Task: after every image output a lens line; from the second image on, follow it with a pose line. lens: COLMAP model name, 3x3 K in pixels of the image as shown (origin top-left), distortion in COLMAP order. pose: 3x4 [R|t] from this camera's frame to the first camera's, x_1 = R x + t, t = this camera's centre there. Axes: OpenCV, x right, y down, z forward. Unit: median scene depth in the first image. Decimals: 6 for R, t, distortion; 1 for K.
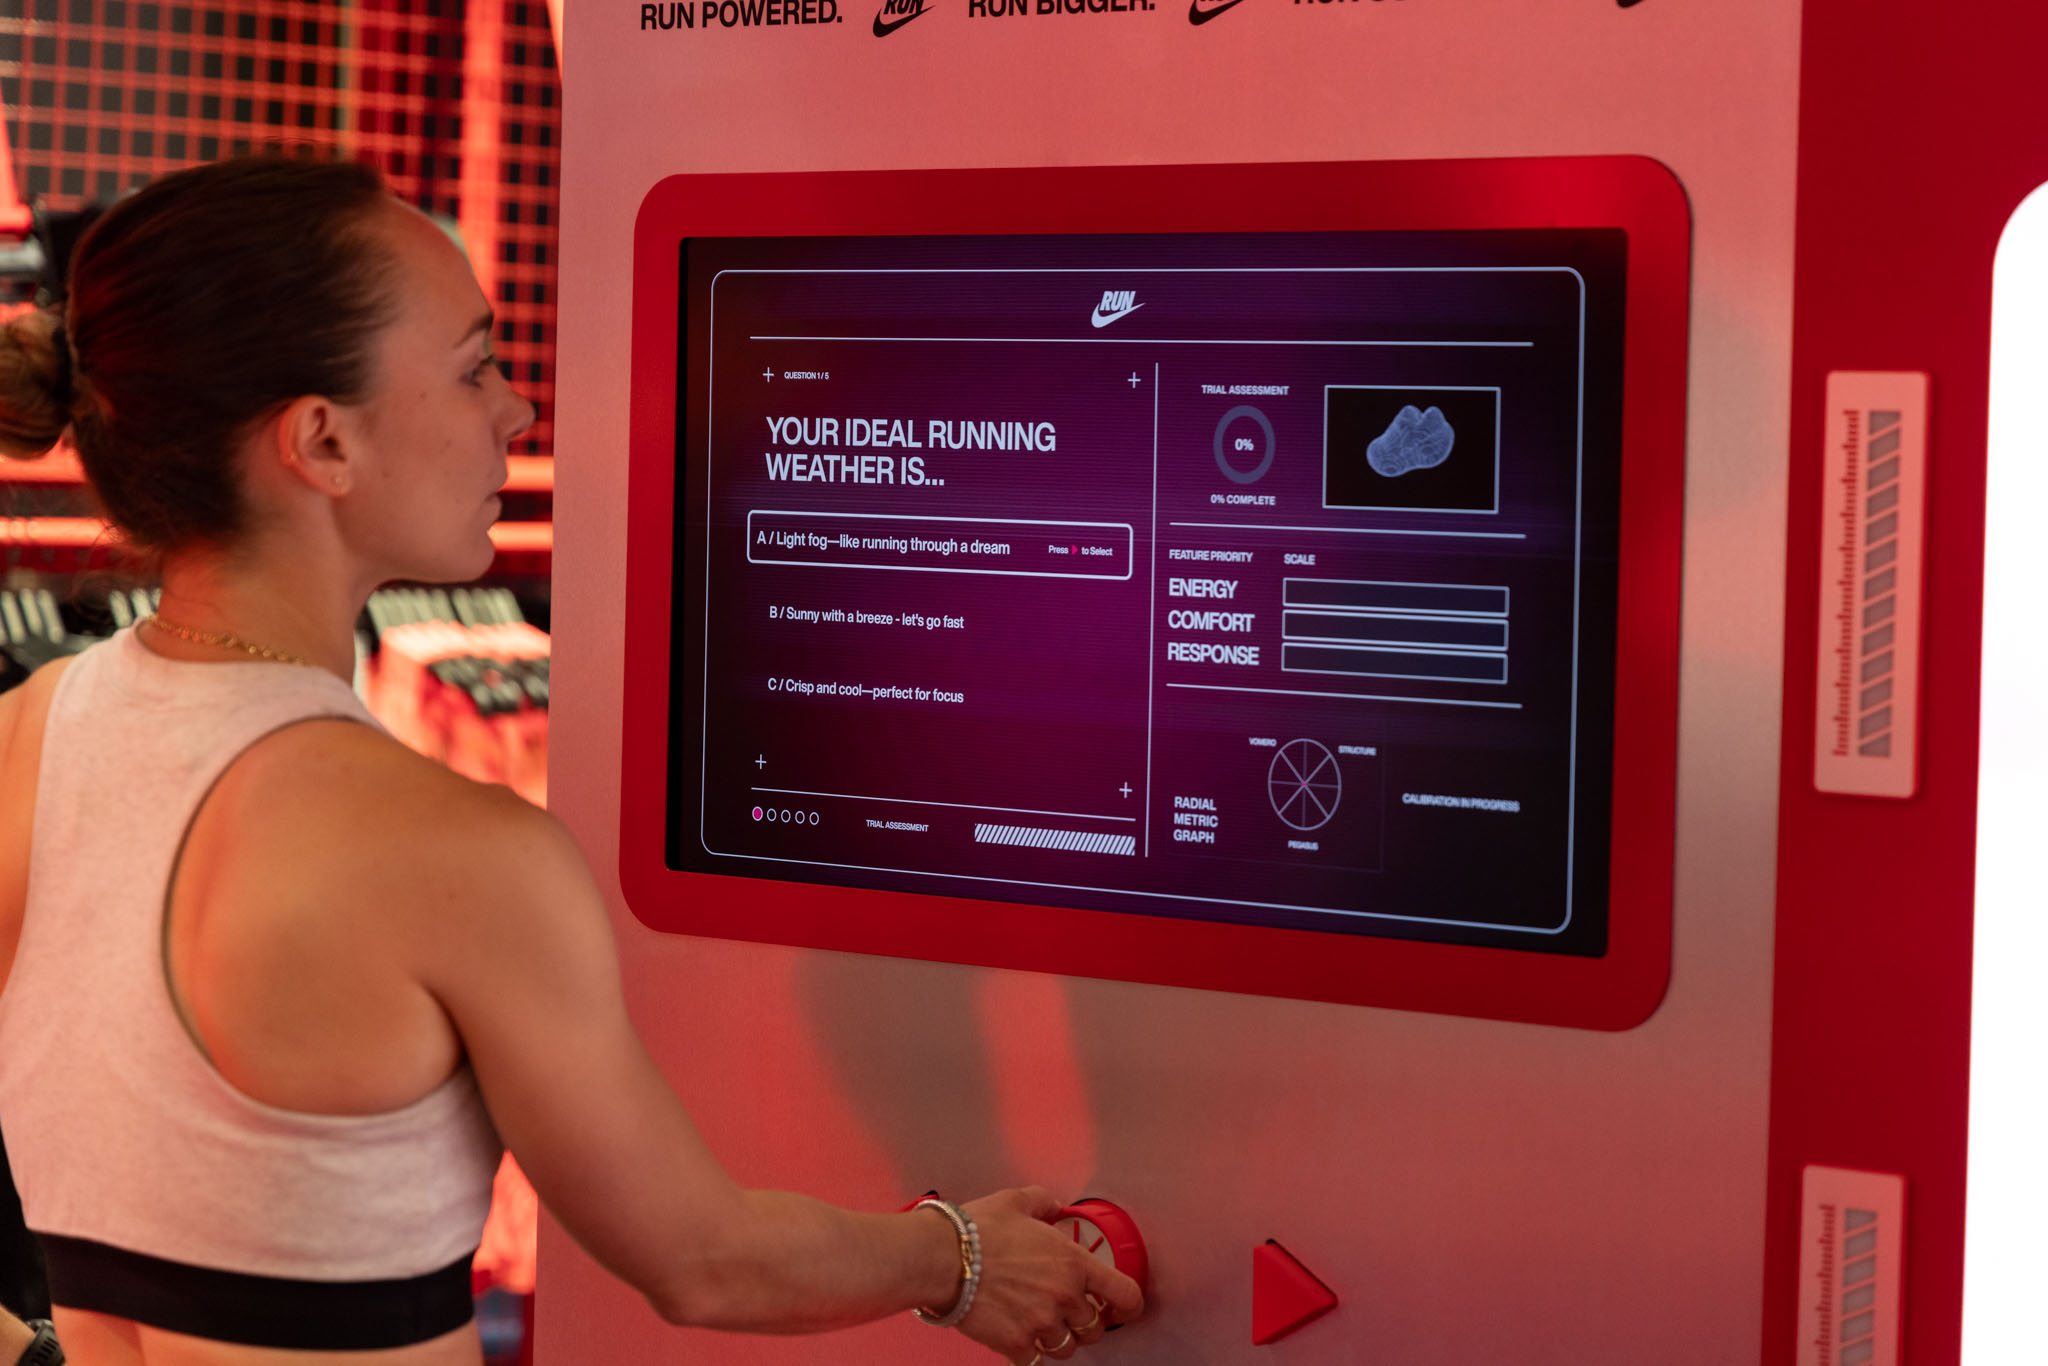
lens RADIAL K [[5688.6, 0, 1024.0], [0, 5688.6, 683.0], [0, 0, 1]] dist [0.046236, -0.001922]
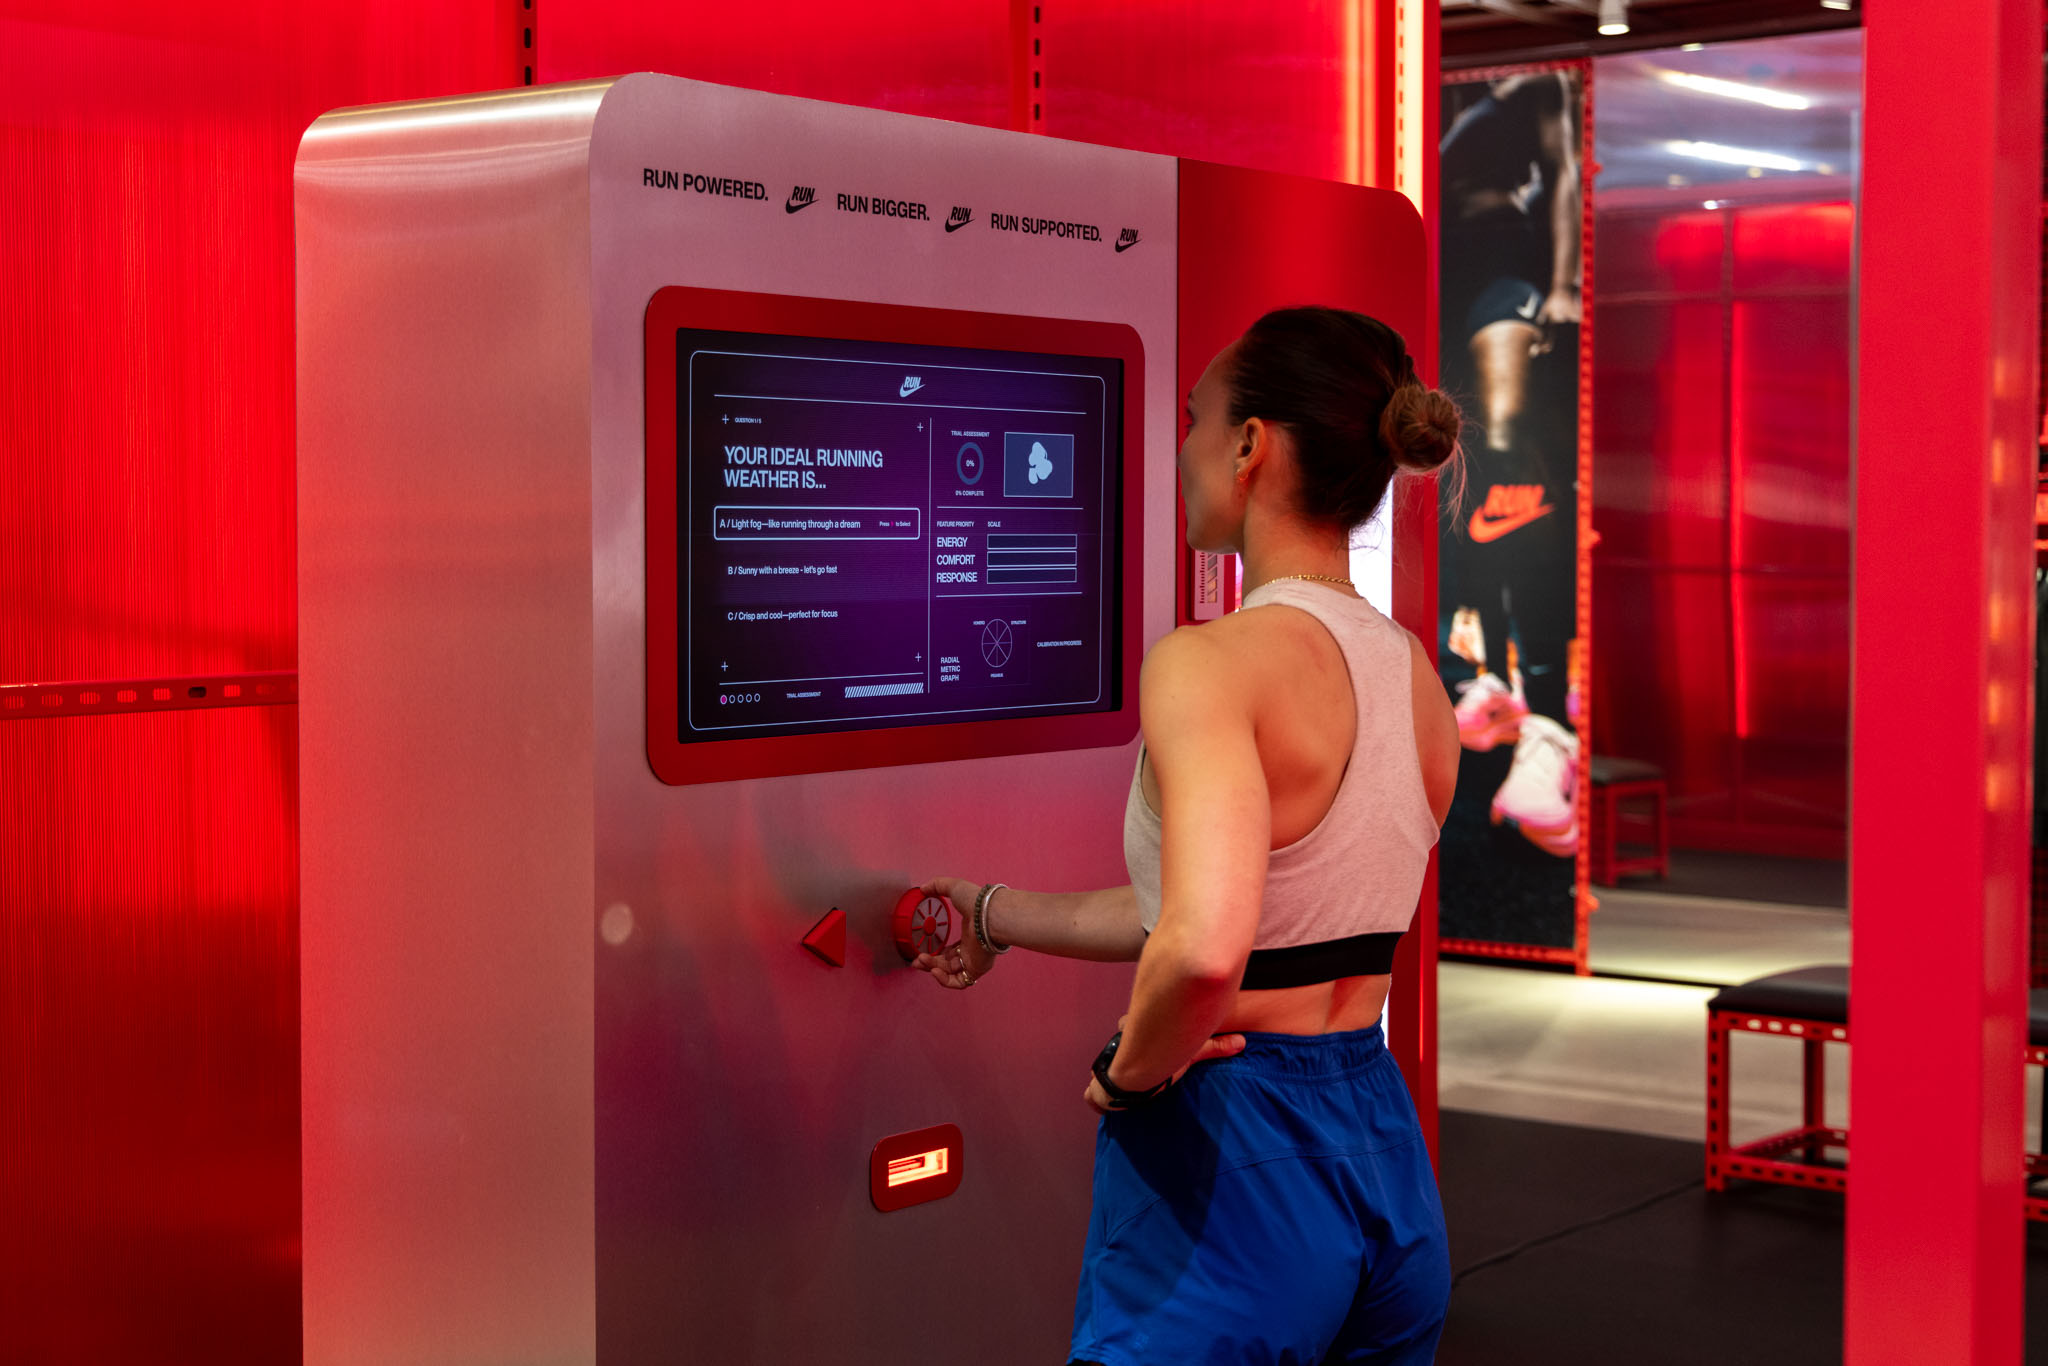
lens RADIAL K [[3189.3, 0, 1024.0], [0, 3189.3, 683.0], [0, 0, 1]] dist [-0.009529, 0.011946]
pose [[-0.058437, -0.077135, 0.995307, -0.953870], [0.033994, 0.996278, 0.079206, -0.049830], [-0.997712, 0.038463, -0.055597, 0.994744]]
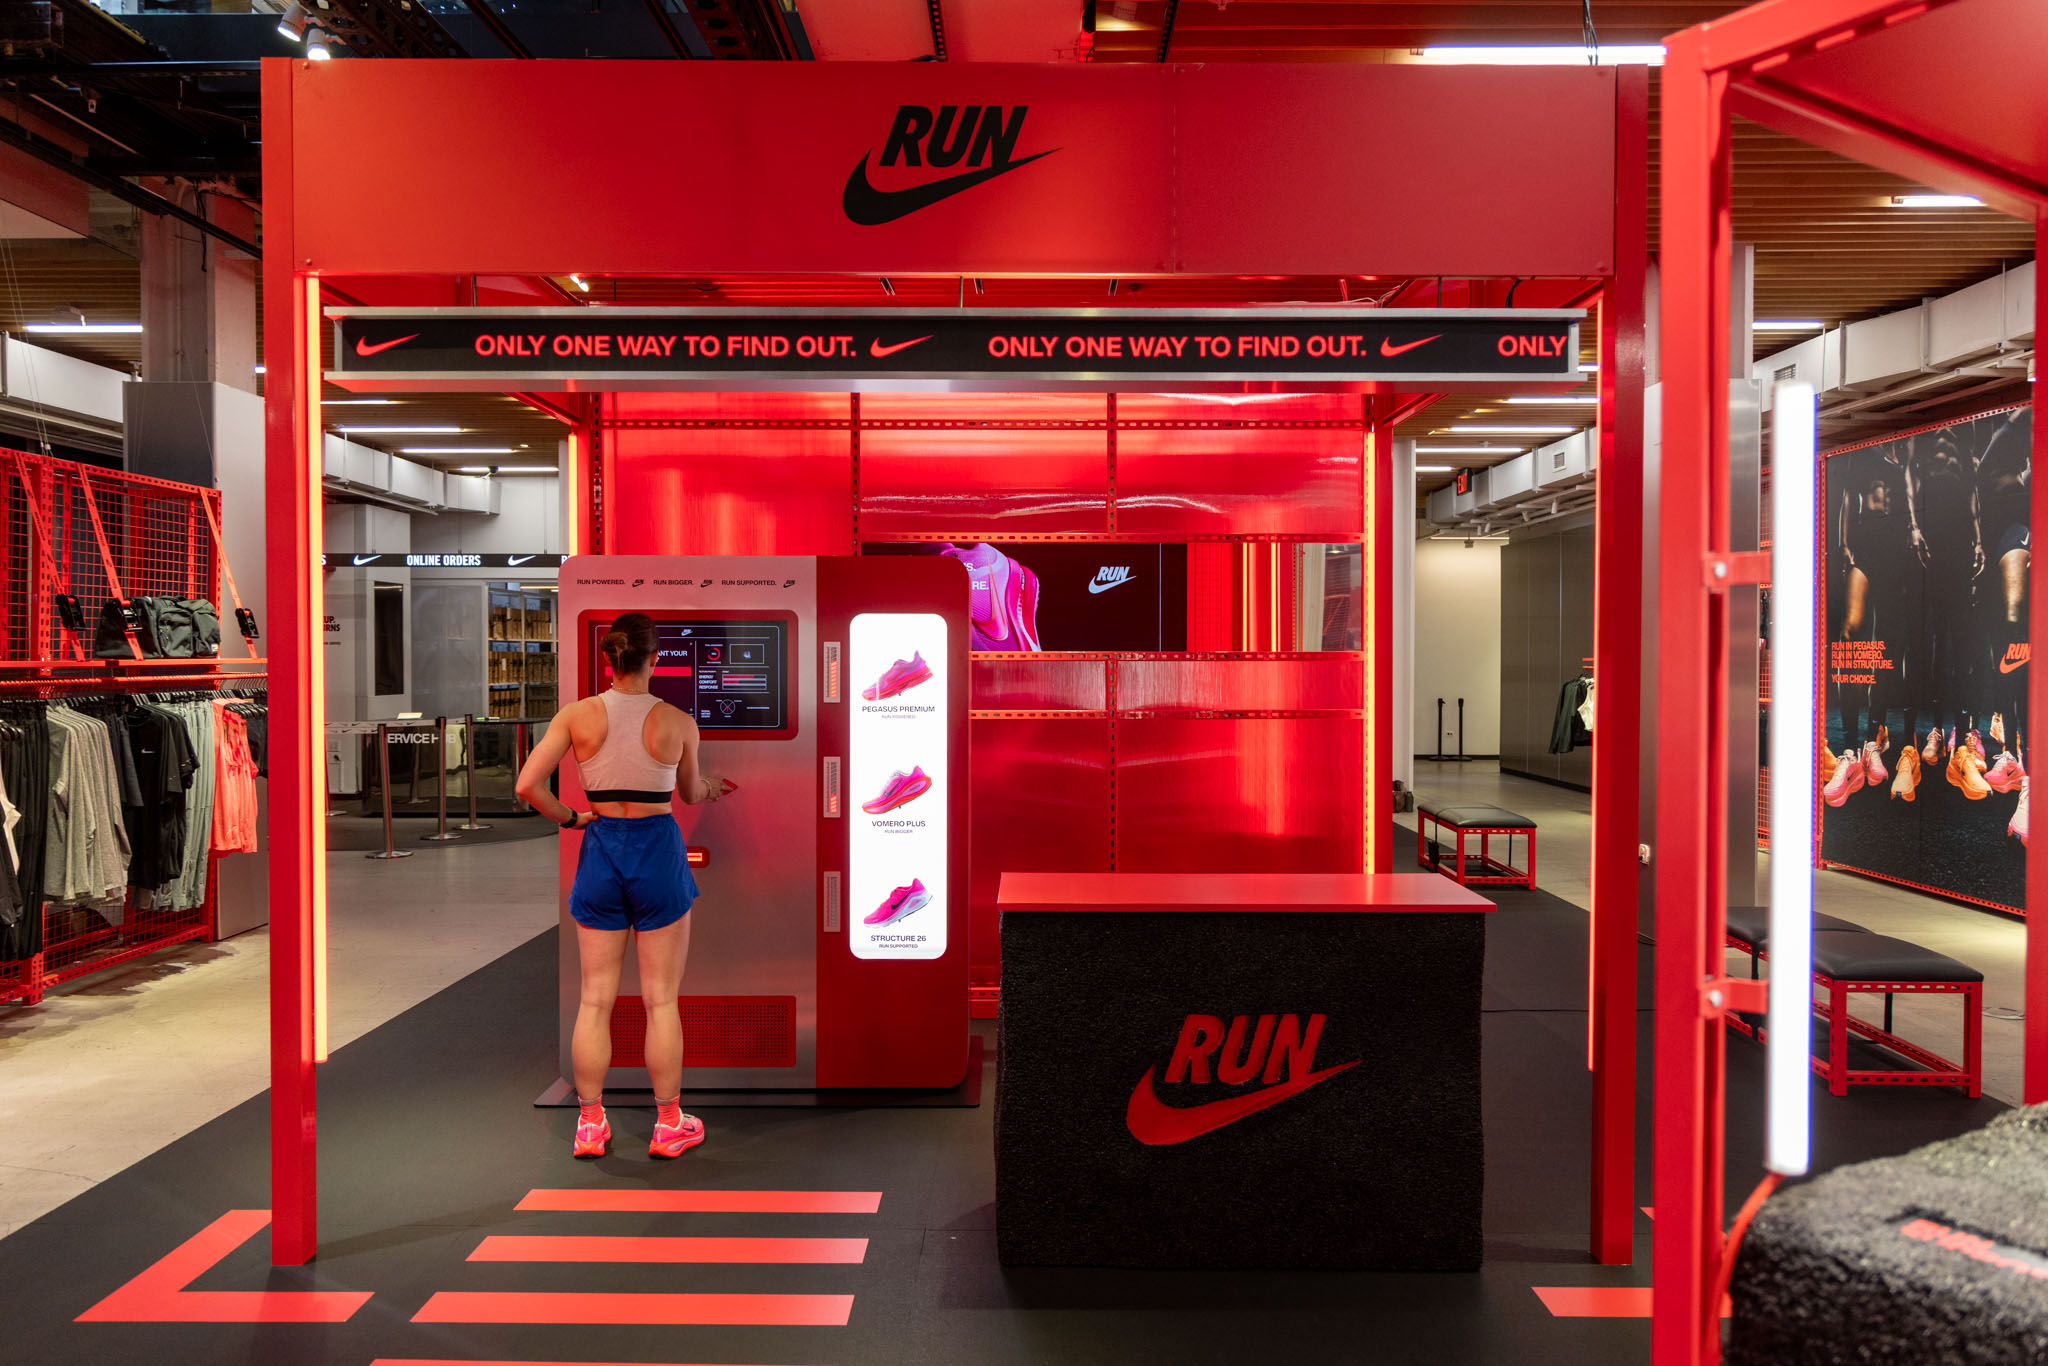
lens RADIAL K [[1411.5, 0, 1024.0], [0, 1411.5, 683.0], [0, 0, 1]] dist [0.000507, -0.000371]
pose [[0.746232, -0.041025, 0.664421, -0.714543], [0.044020, 0.998956, 0.012242, -0.012809], [-0.664229, 0.020113, 0.747258, -0.384231]]
